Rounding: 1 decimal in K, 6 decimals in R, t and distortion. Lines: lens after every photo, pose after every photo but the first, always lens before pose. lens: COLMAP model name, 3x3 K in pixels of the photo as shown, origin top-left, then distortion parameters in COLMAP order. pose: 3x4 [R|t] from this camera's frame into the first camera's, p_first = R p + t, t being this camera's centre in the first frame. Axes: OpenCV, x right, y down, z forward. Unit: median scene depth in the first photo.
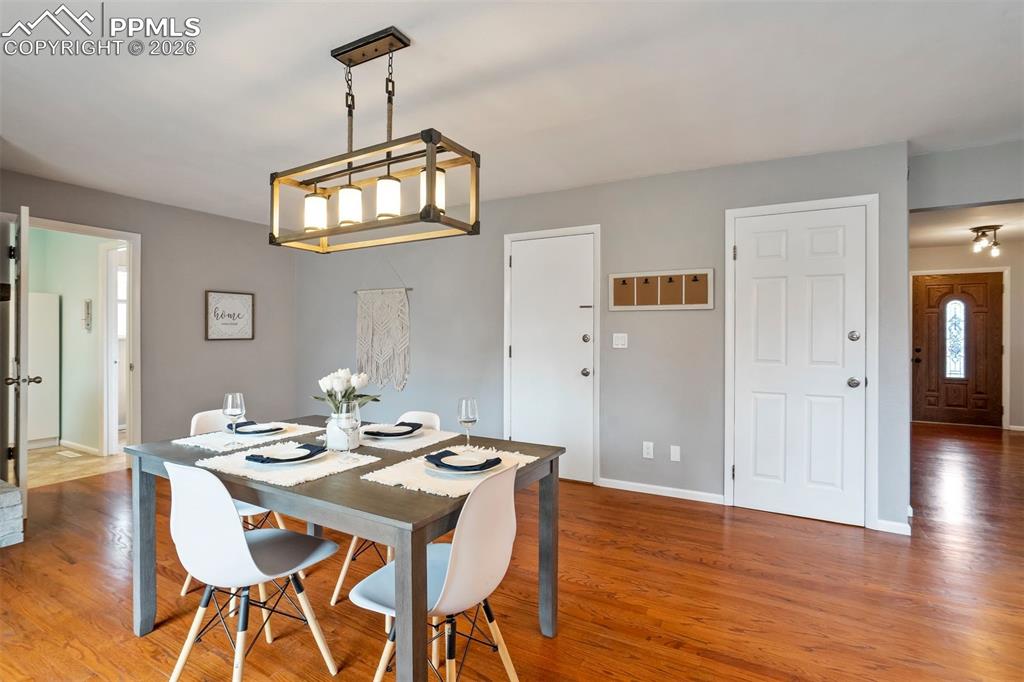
lens RADIAL K [[482.8, 0, 528.0], [0, 482.8, 334.5], [0, 0, 1]] dist [-0.033515, 0.015877]
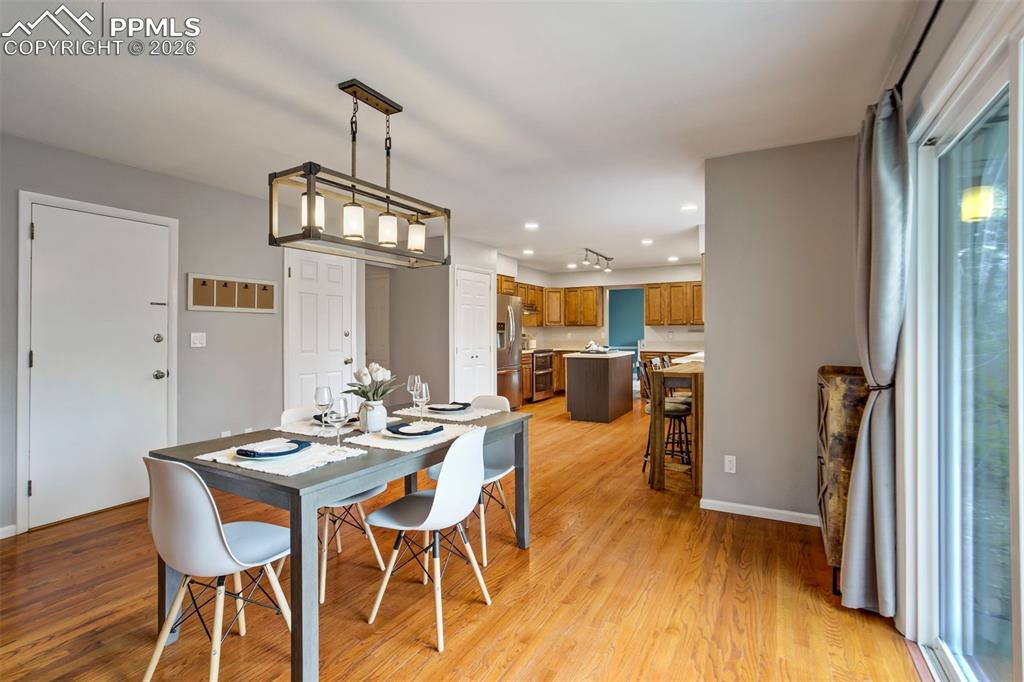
lens RADIAL K [[482.8, 0, 499.4], [0, 482.8, 324.4], [0, 0, 1]] dist [-0.033515, 0.015877]
pose [[0.030505, 0.012988, 0.999450, -0.595918], [0.004691, 0.999903, -0.013137, -0.002449], [-0.999524, 0.005090, 0.030442, 0.248356]]
